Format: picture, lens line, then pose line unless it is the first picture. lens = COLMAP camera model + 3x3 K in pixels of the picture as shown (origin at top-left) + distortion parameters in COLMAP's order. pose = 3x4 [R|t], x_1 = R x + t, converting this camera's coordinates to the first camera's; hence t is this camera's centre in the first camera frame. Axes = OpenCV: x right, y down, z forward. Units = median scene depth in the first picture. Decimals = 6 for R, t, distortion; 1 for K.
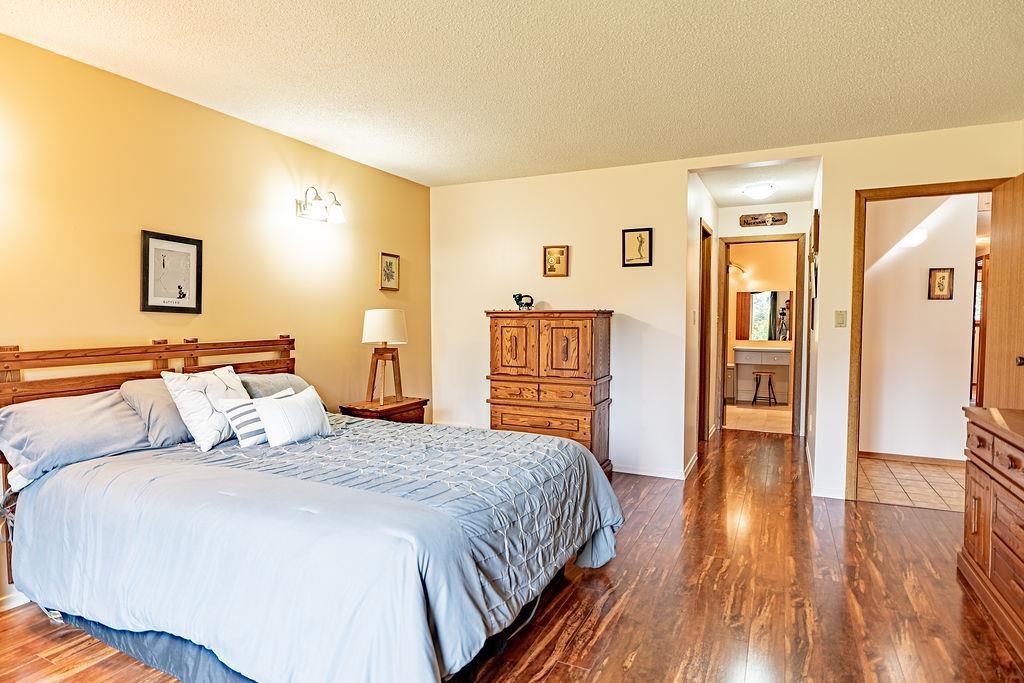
lens RADIAL K [[552.6, 0, 511.0], [0, 552.6, 346.6], [0, 0, 1]] dist [0.003135, -0.000461]
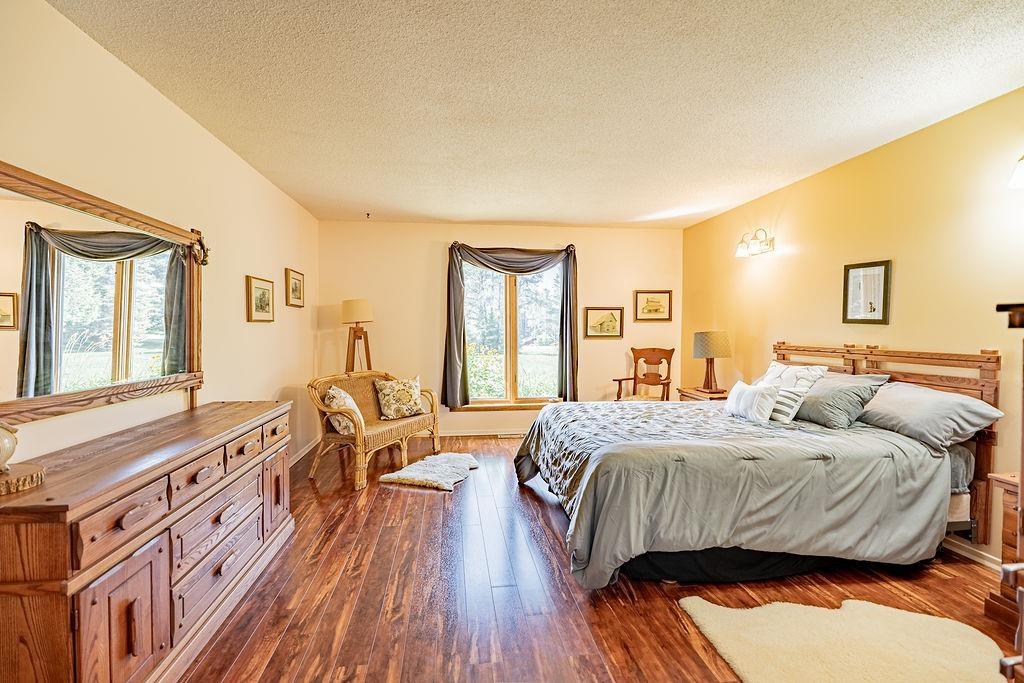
lens RADIAL K [[484.8, 0, 511.1], [0, 484.8, 336.3], [0, 0, 1]] dist [0.017201, -0.000243]
pose [[-0.835341, 0.009808, -0.549645, 0.682083], [-0.030132, 0.997521, 0.063595, -0.080315], [0.548906, 0.069685, -0.832974, 1.494405]]
